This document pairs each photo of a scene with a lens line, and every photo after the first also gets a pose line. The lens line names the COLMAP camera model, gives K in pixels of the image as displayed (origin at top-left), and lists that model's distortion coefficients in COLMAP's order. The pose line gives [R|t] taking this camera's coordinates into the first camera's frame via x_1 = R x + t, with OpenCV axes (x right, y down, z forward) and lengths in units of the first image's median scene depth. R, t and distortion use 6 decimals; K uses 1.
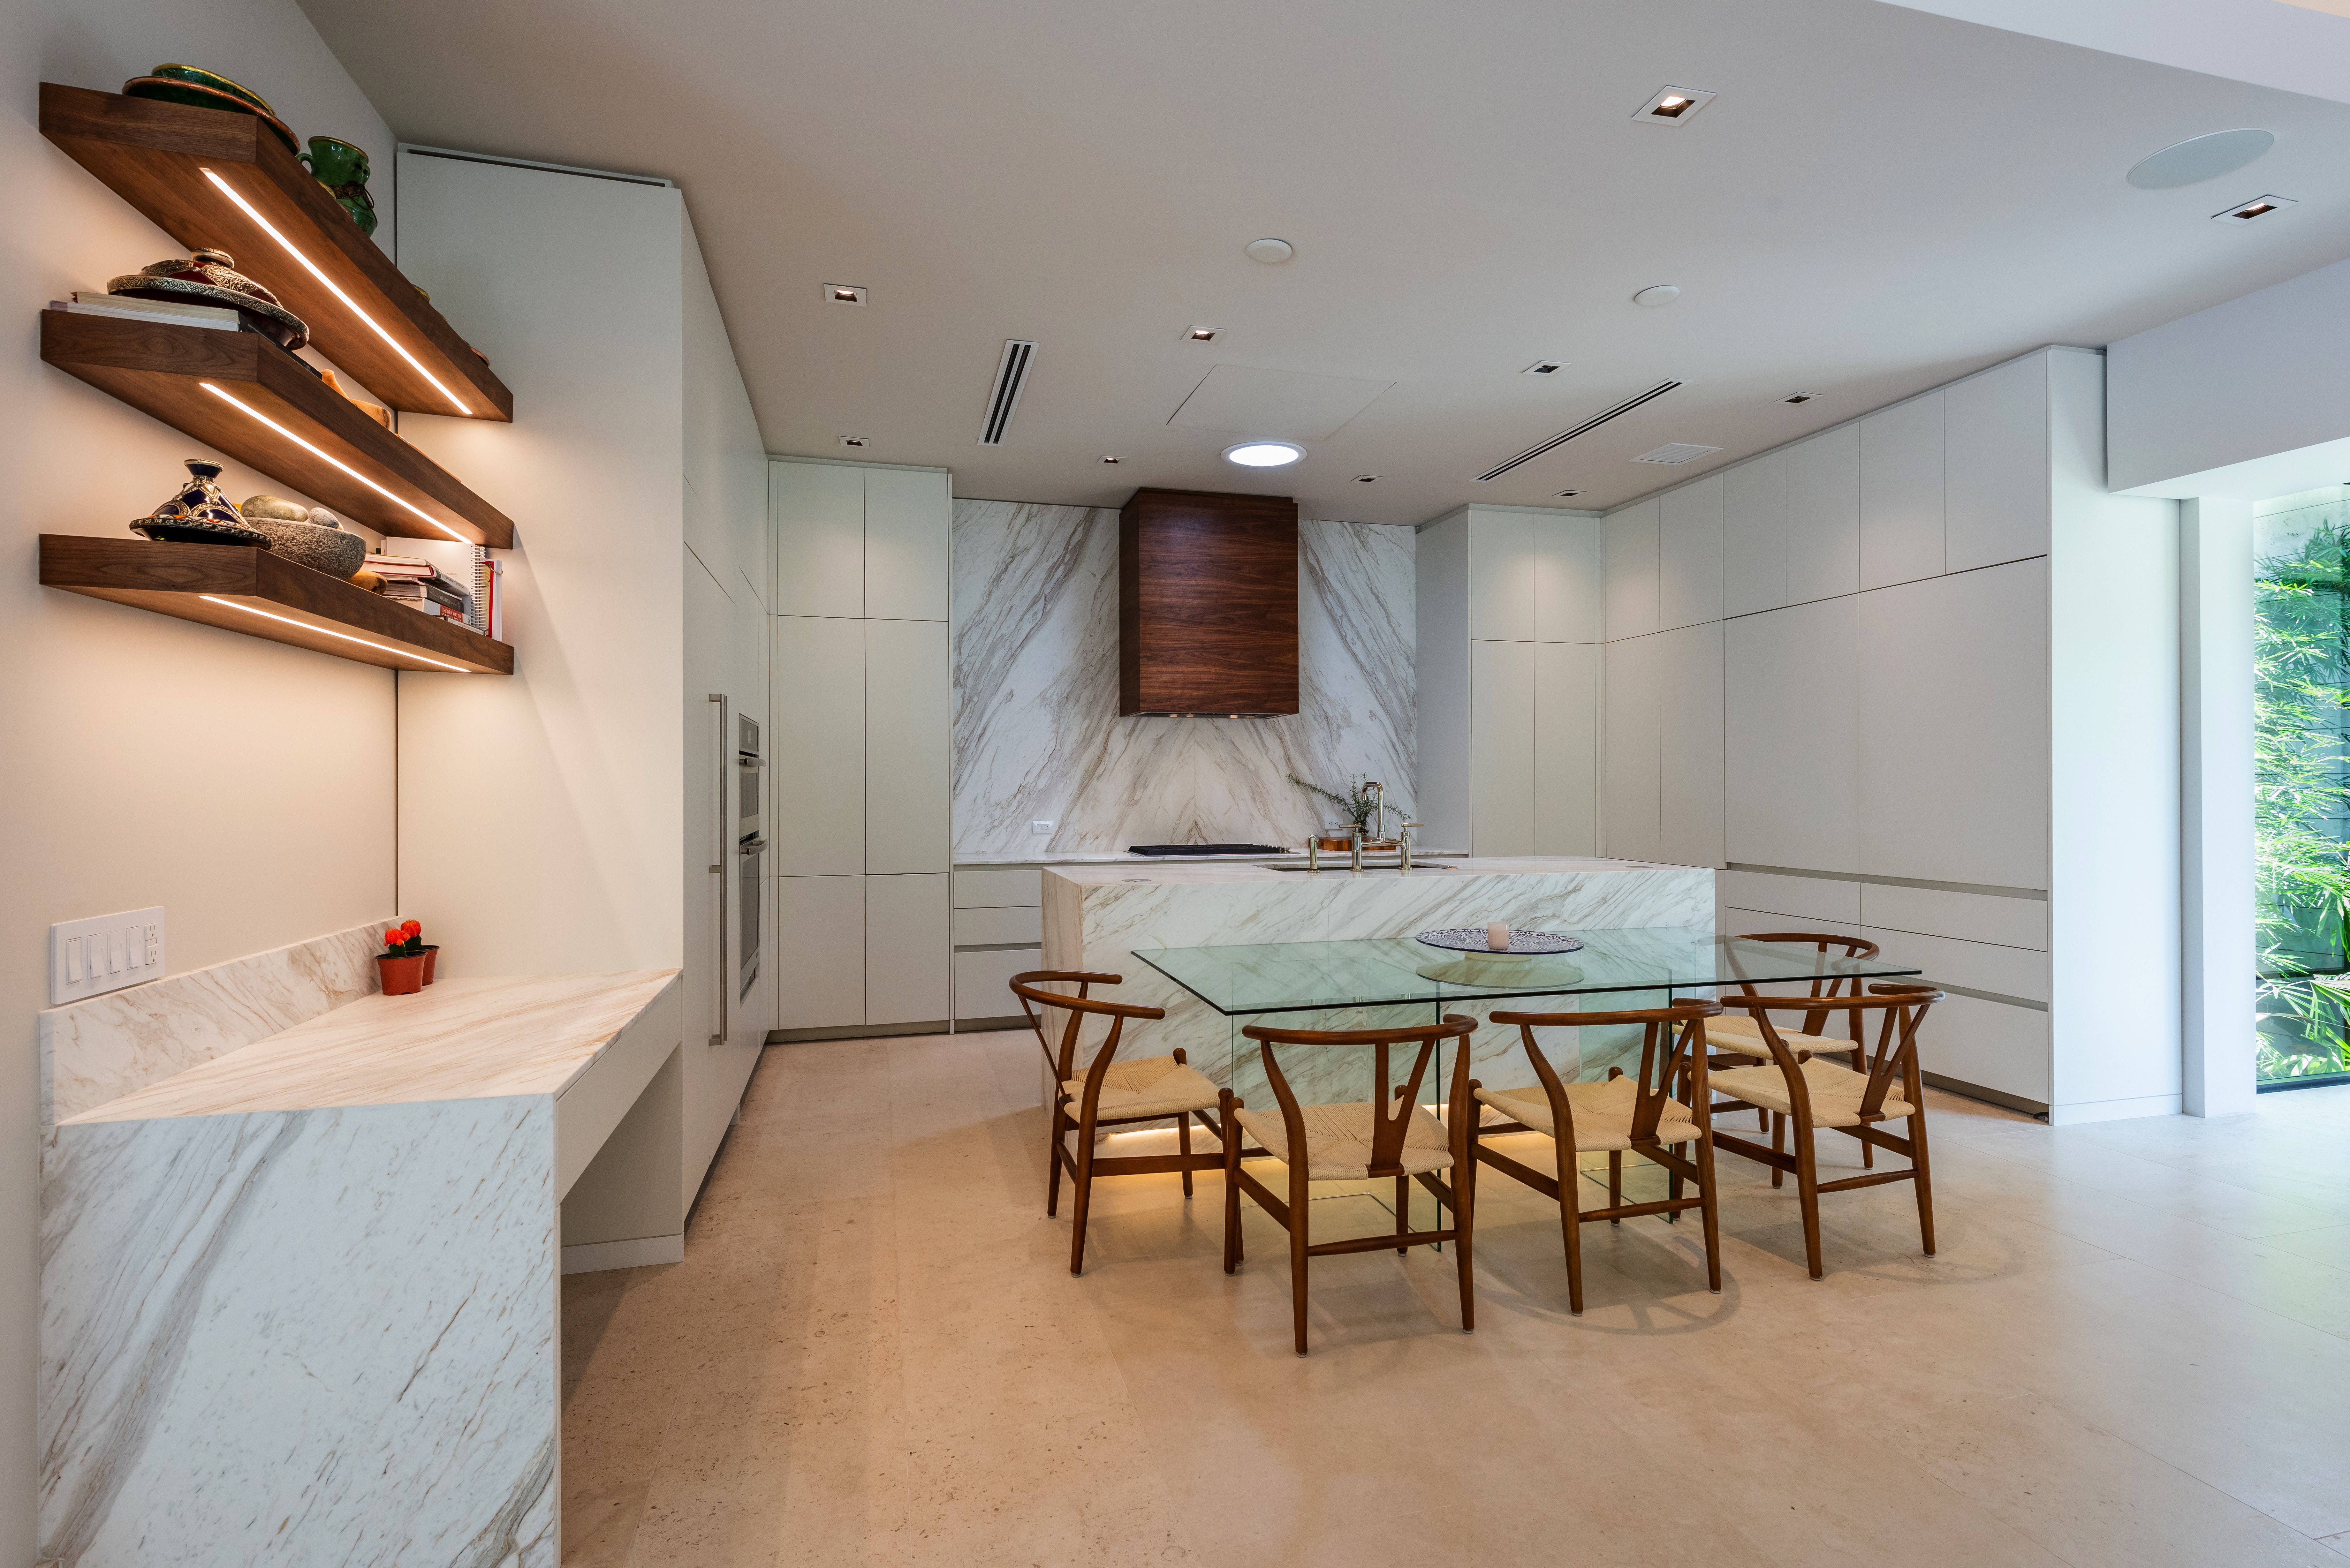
lens RADIAL K [[1066.2, 0, 1168.3], [0, 1066.2, 787.1], [0, 0, 1]] dist [0.012638, -0.000721]
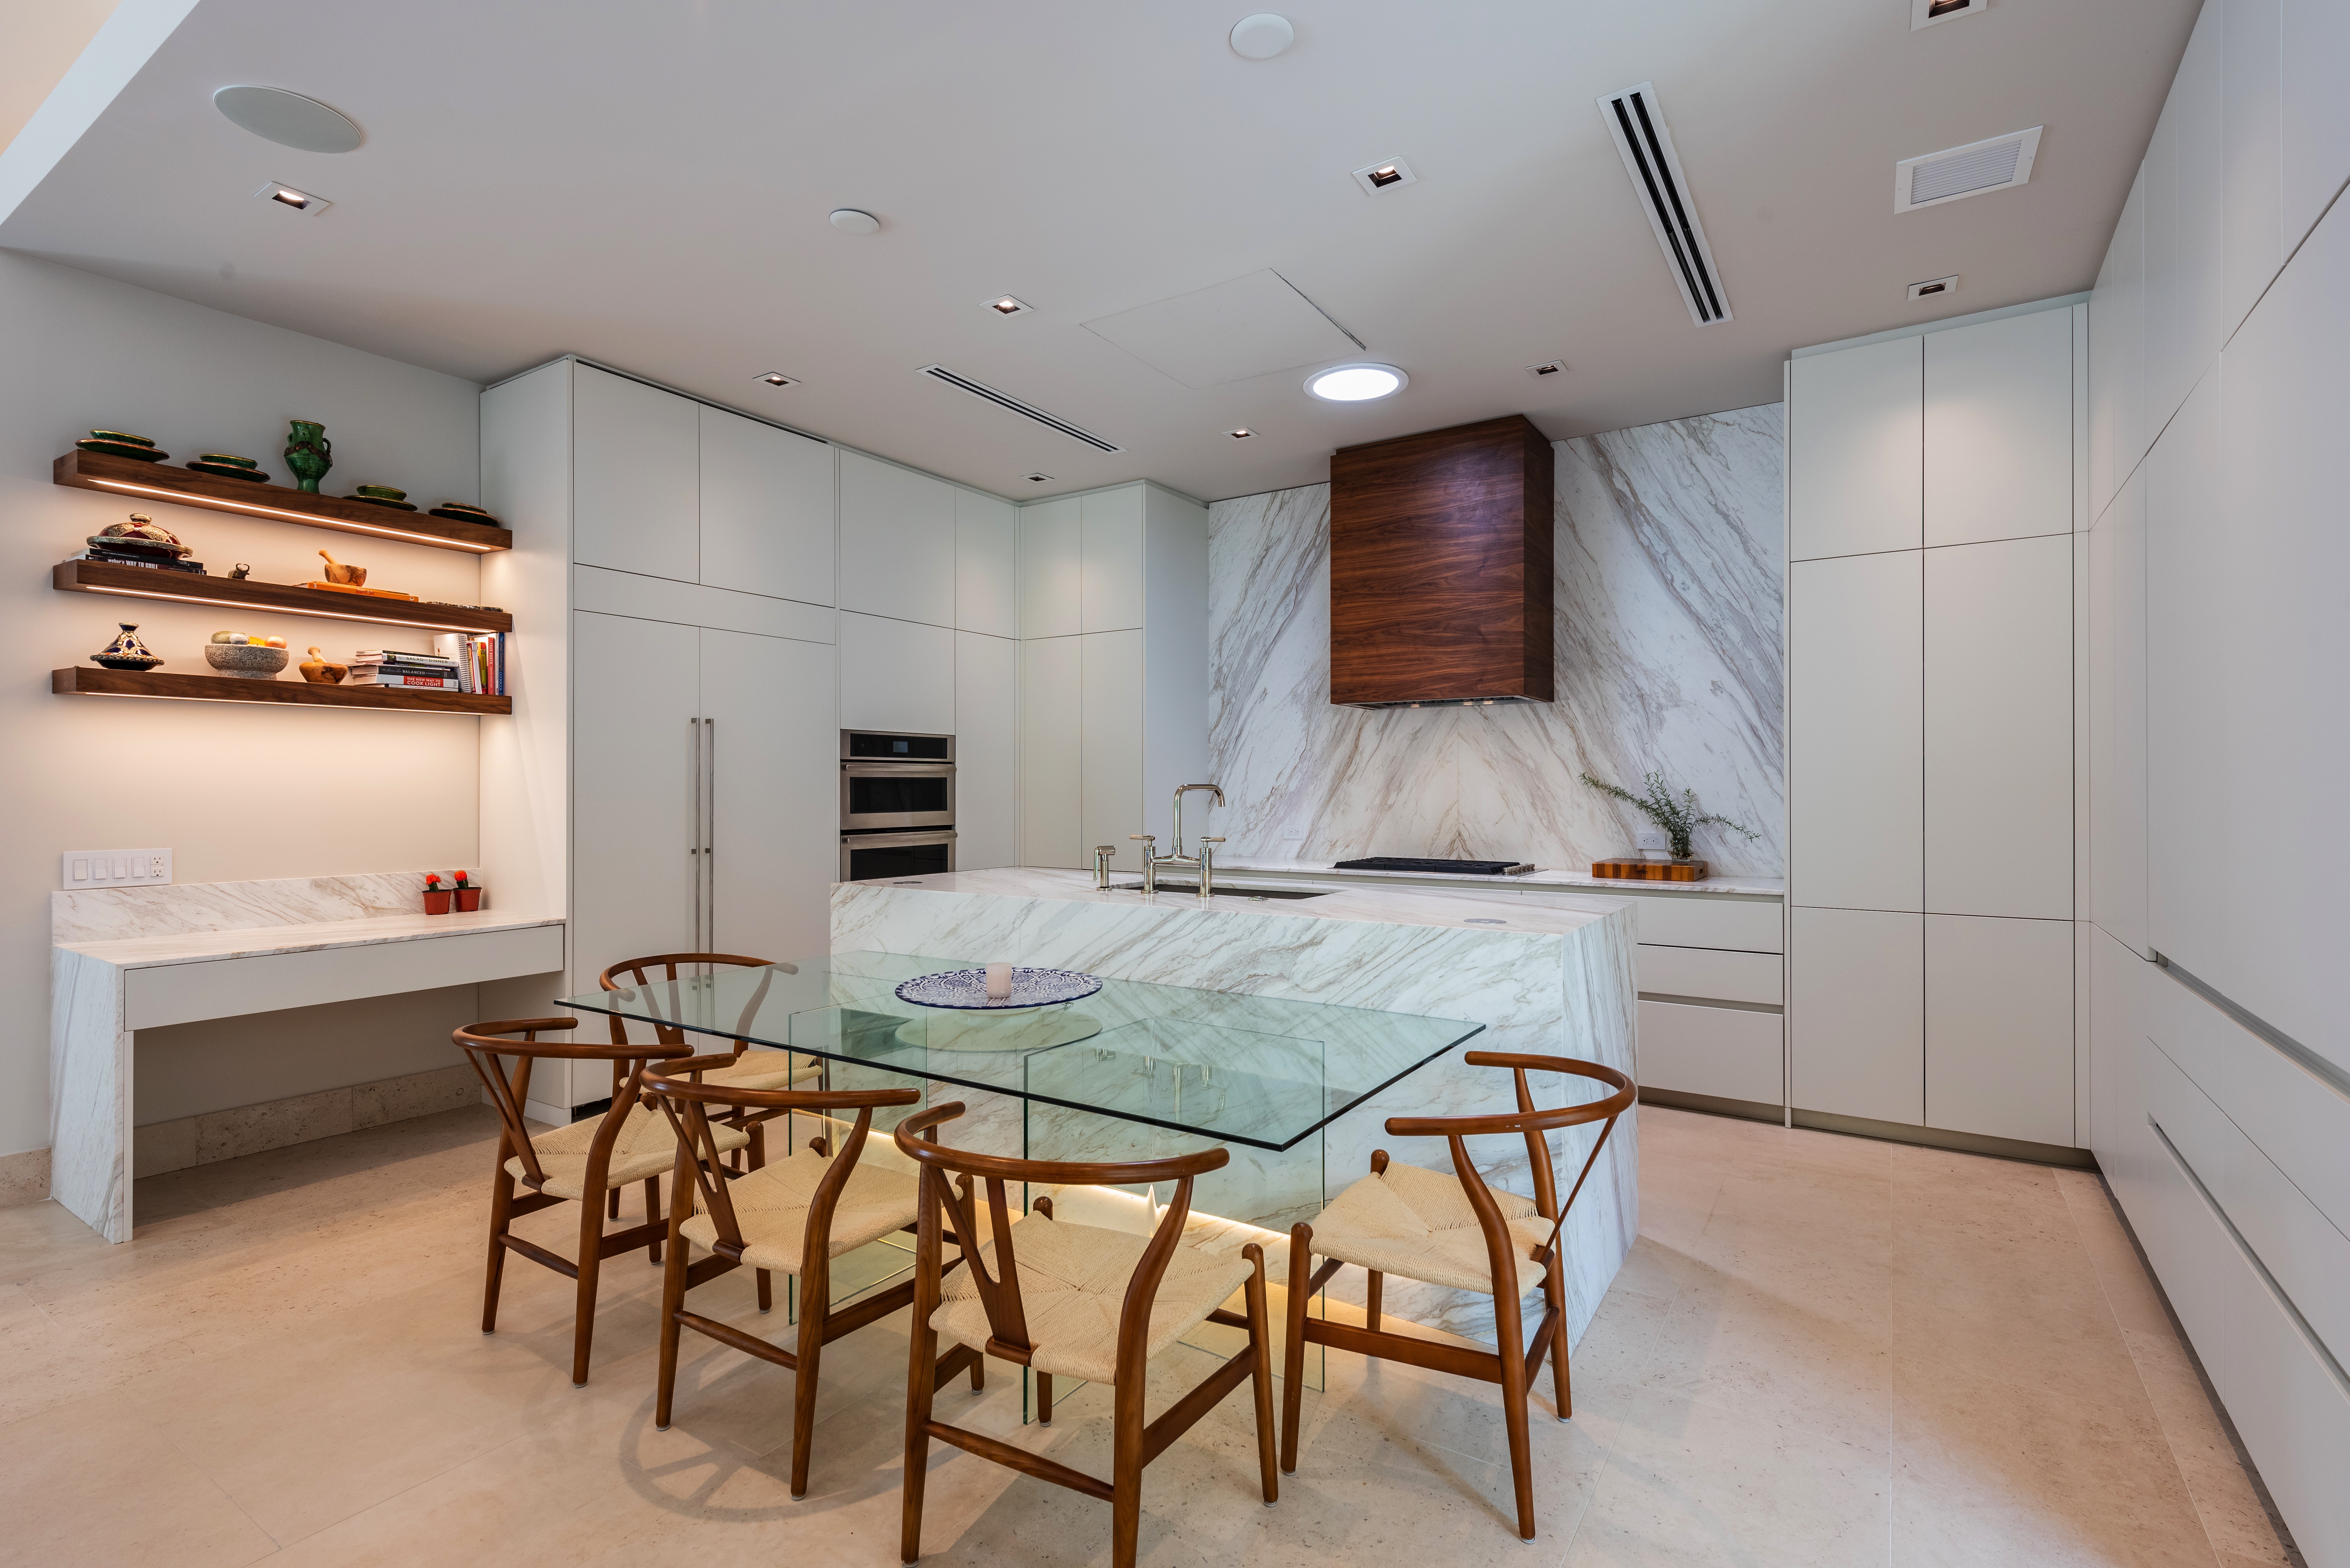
lens RADIAL K [[1066.2, 0, 1182.8], [0, 1066.2, 783.2], [0, 0, 1]] dist [0.012638, -0.000721]
pose [[0.676521, -0.001116, -0.736423, 0.506386], [-0.002419, 0.999990, -0.003738, -0.001743], [0.736420, 0.004311, 0.676511, 0.292941]]
